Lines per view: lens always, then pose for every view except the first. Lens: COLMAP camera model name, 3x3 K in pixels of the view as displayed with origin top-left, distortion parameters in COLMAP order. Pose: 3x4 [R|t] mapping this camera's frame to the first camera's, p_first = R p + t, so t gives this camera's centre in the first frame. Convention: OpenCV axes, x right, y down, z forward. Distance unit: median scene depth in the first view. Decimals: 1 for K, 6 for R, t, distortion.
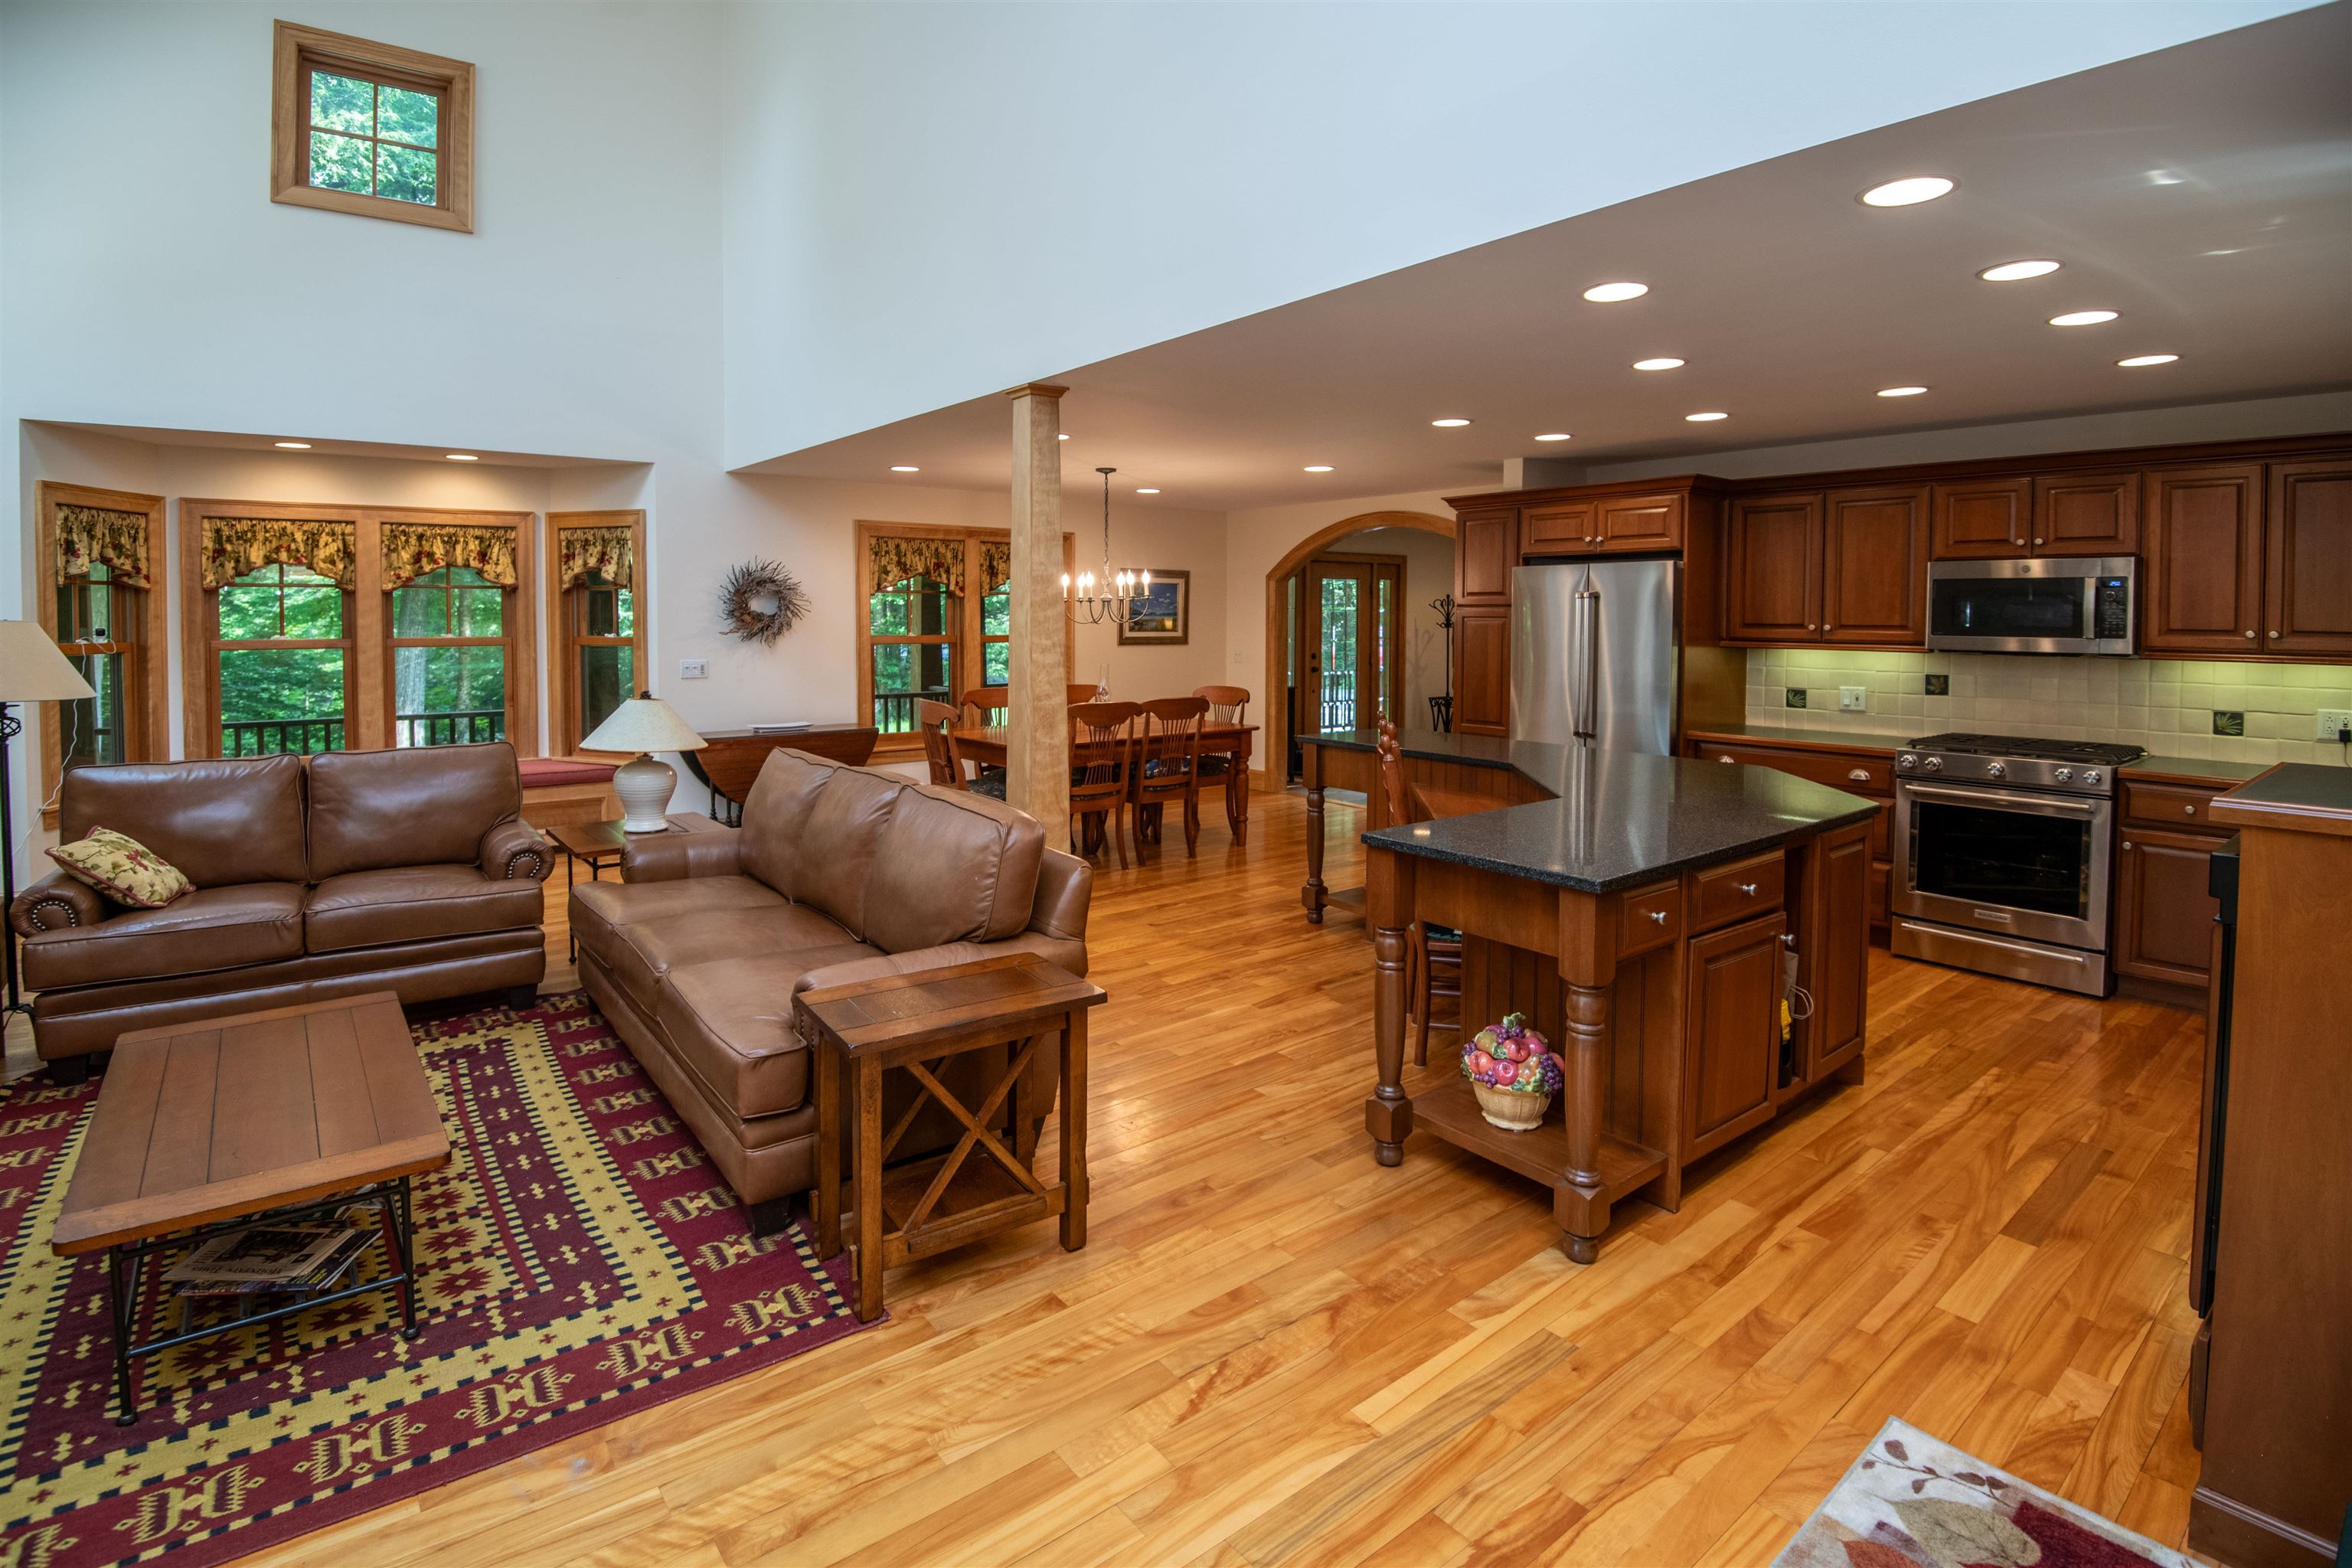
lens RADIAL K [[1122.8, 0, 1134.0], [0, 1122.8, 640.7], [0, 0, 1]] dist [-0.019864, -0.007649]
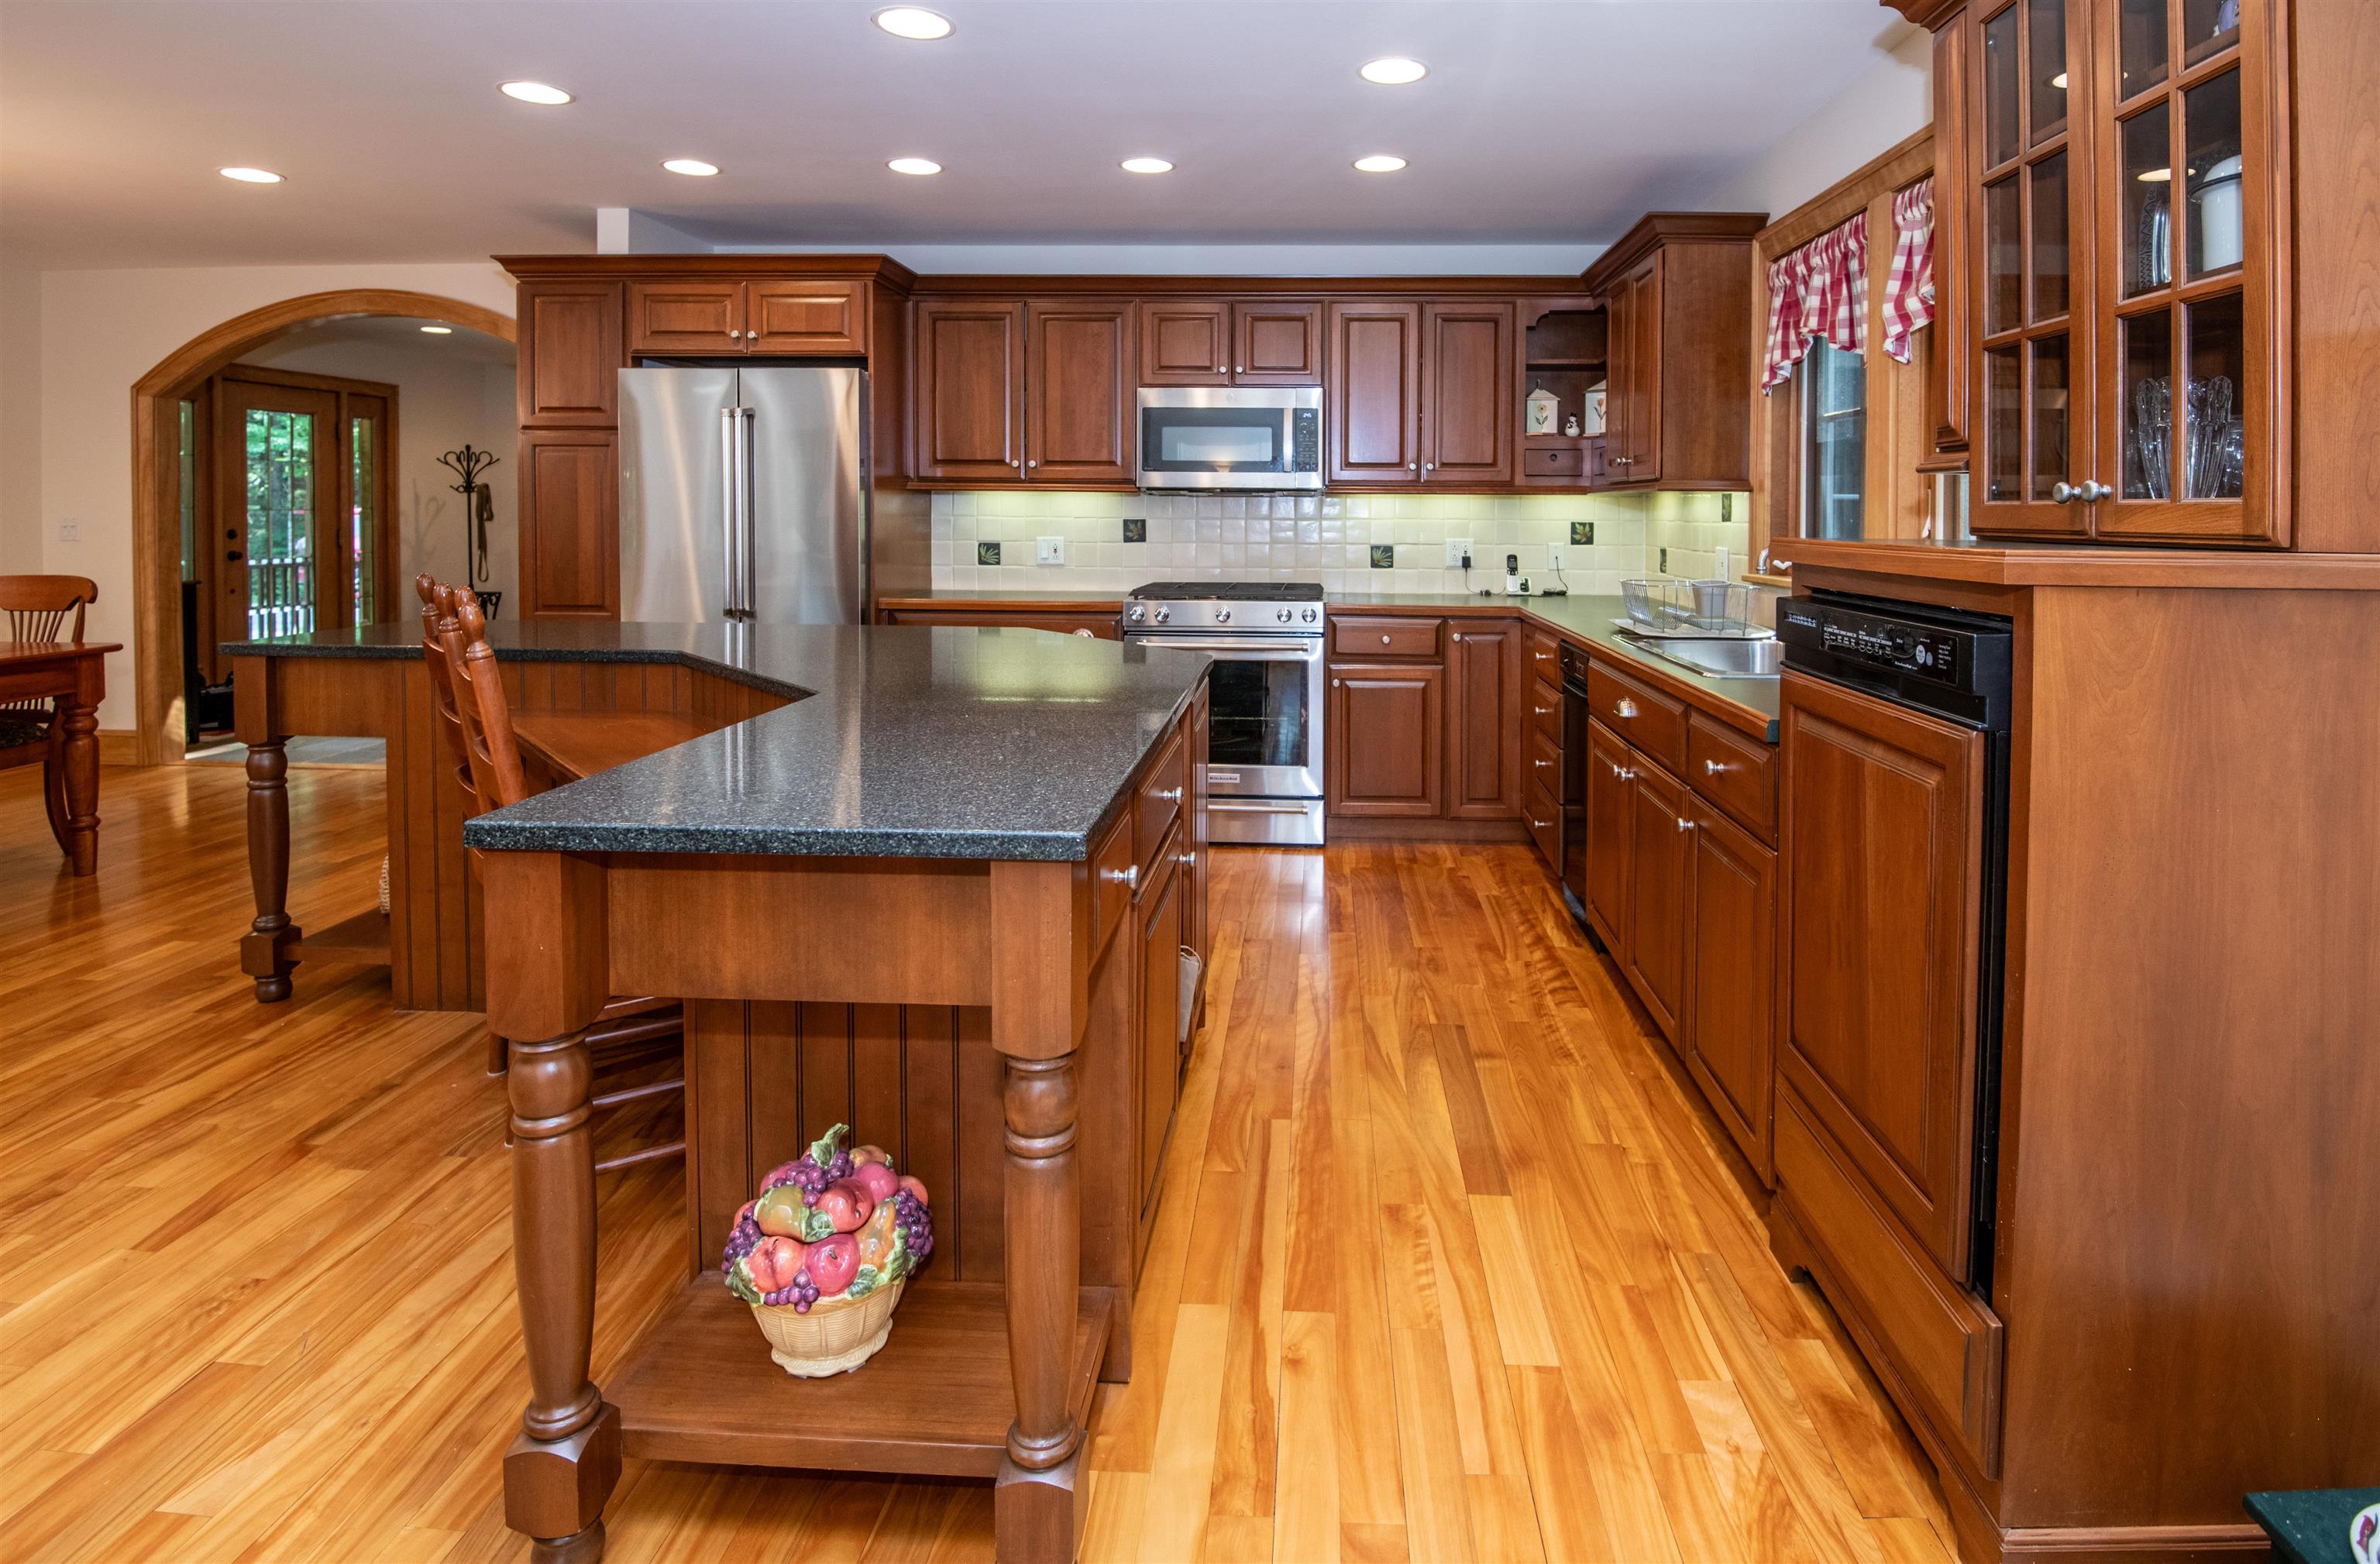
lens RADIAL K [[1224.8, 0, 1268.8], [0, 1224.8, 537.5], [0, 0, 1]] dist [-0.019622, -0.007612]
pose [[0.637931, -0.014437, 0.769958, 0.029351], [0.013665, 0.999879, 0.007426, 0.038288], [-0.769972, 0.005784, 0.638051, 0.272965]]
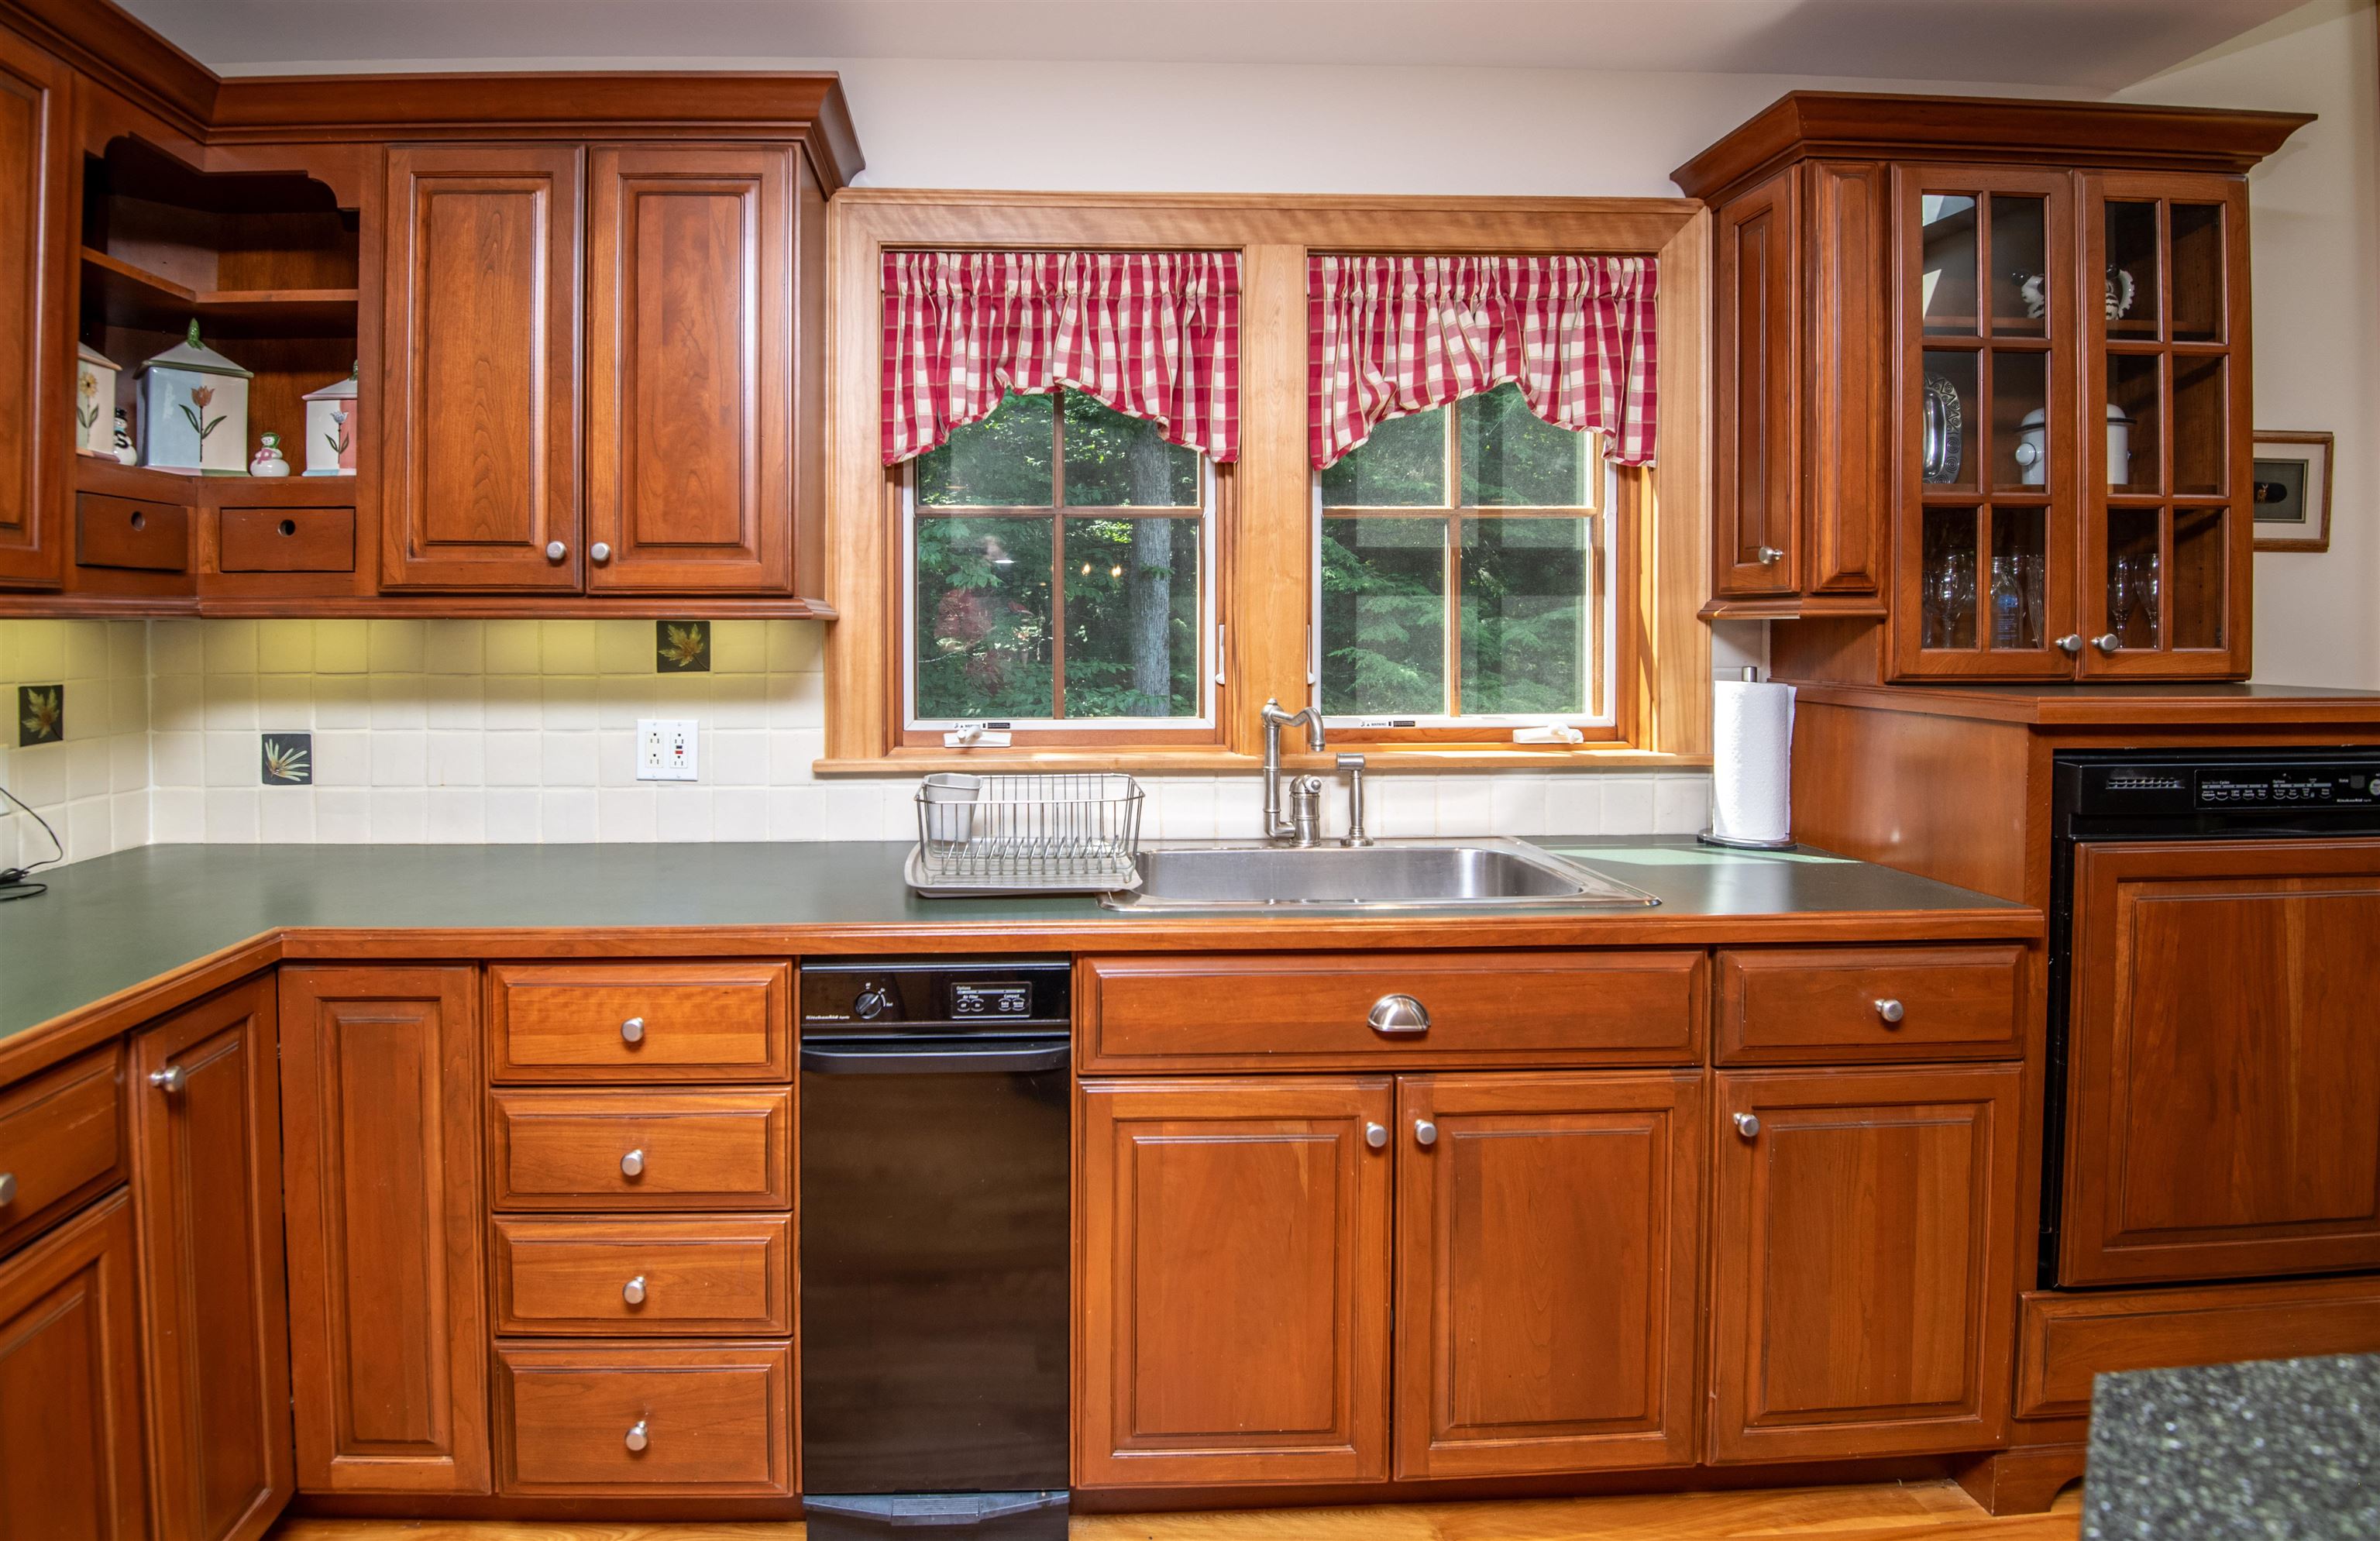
lens RADIAL K [[1187.5, 0, 1023.9], [0, 1187.5, 628.2], [0, 0, 1]] dist [-0.025691, -0.002014]
pose [[-0.811030, -0.003393, 0.584995, 0.453665], [0.011442, 0.999700, 0.021661, 0.015575], [-0.584893, 0.024261, -0.810747, 0.792468]]
